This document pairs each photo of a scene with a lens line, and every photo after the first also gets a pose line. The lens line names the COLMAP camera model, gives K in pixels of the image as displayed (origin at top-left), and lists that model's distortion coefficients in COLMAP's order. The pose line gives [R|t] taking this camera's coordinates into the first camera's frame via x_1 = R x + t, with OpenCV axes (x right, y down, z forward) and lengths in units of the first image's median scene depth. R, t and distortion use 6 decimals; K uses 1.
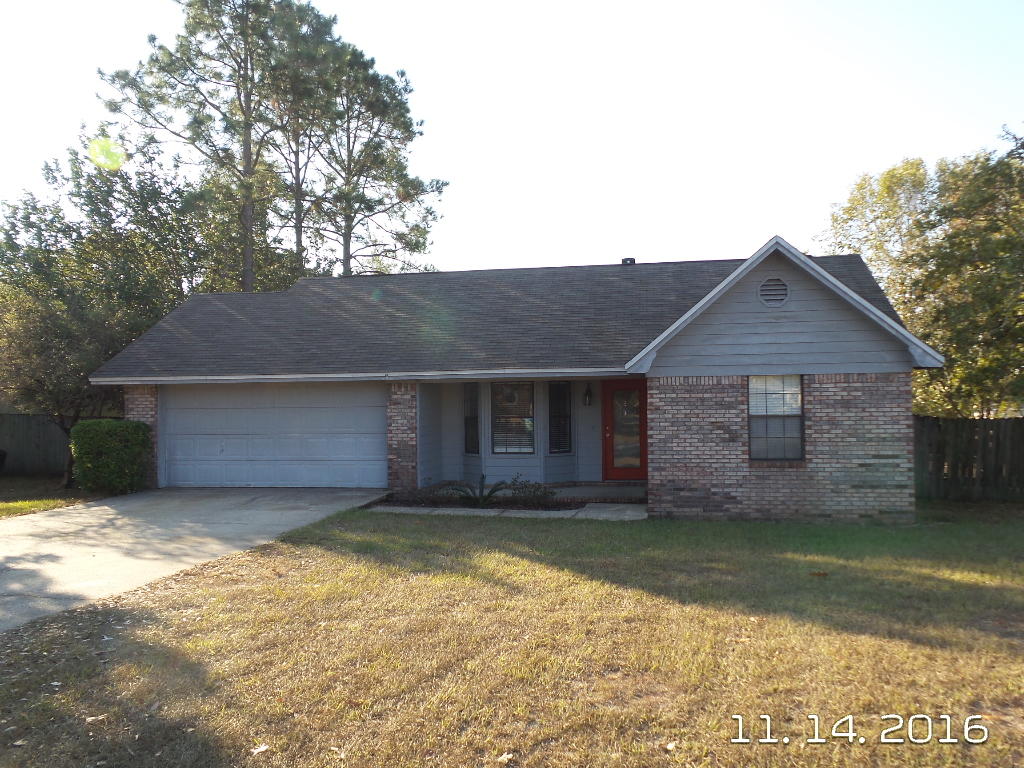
lens RADIAL K [[793.9, 0, 511.3], [0, 793.9, 238.6], [0, 0, 1]] dist [0.004630, 0.010513]
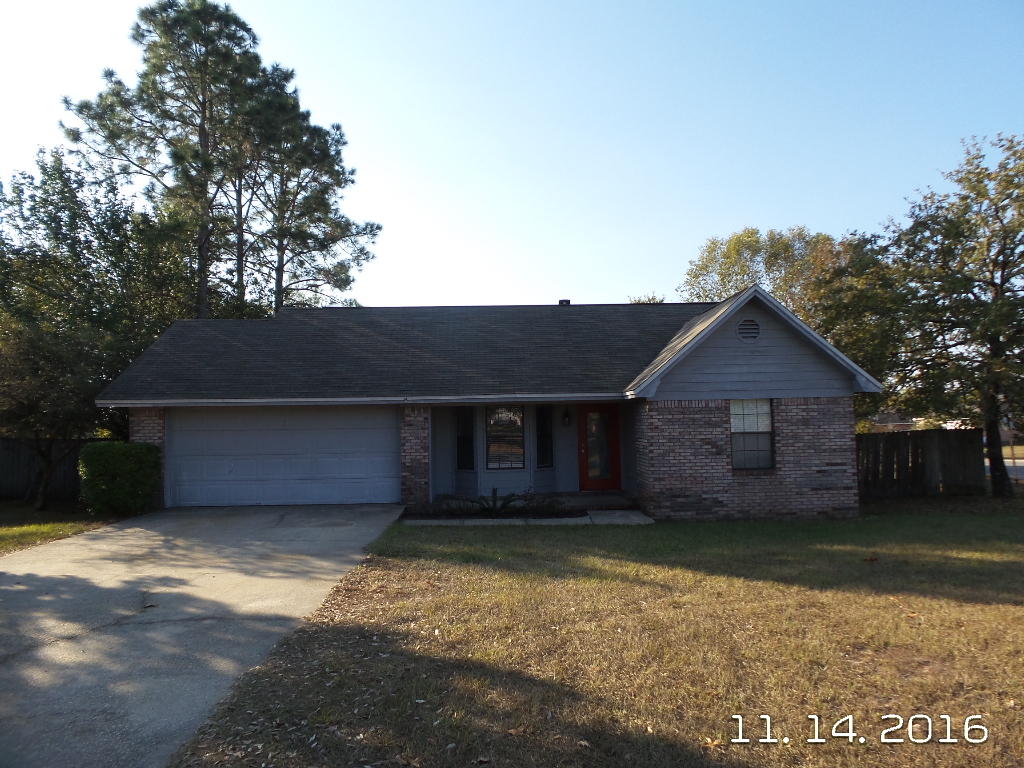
lens RADIAL K [[685.6, 0, 511.9], [0, 685.6, 255.0], [0, 0, 1]] dist [-0.013671, 0.000812]
pose [[0.976315, 0.046794, 0.211232, -0.248263], [-0.038365, 0.998302, -0.043827, 0.010796], [-0.212924, 0.034685, 0.976453, 0.044018]]
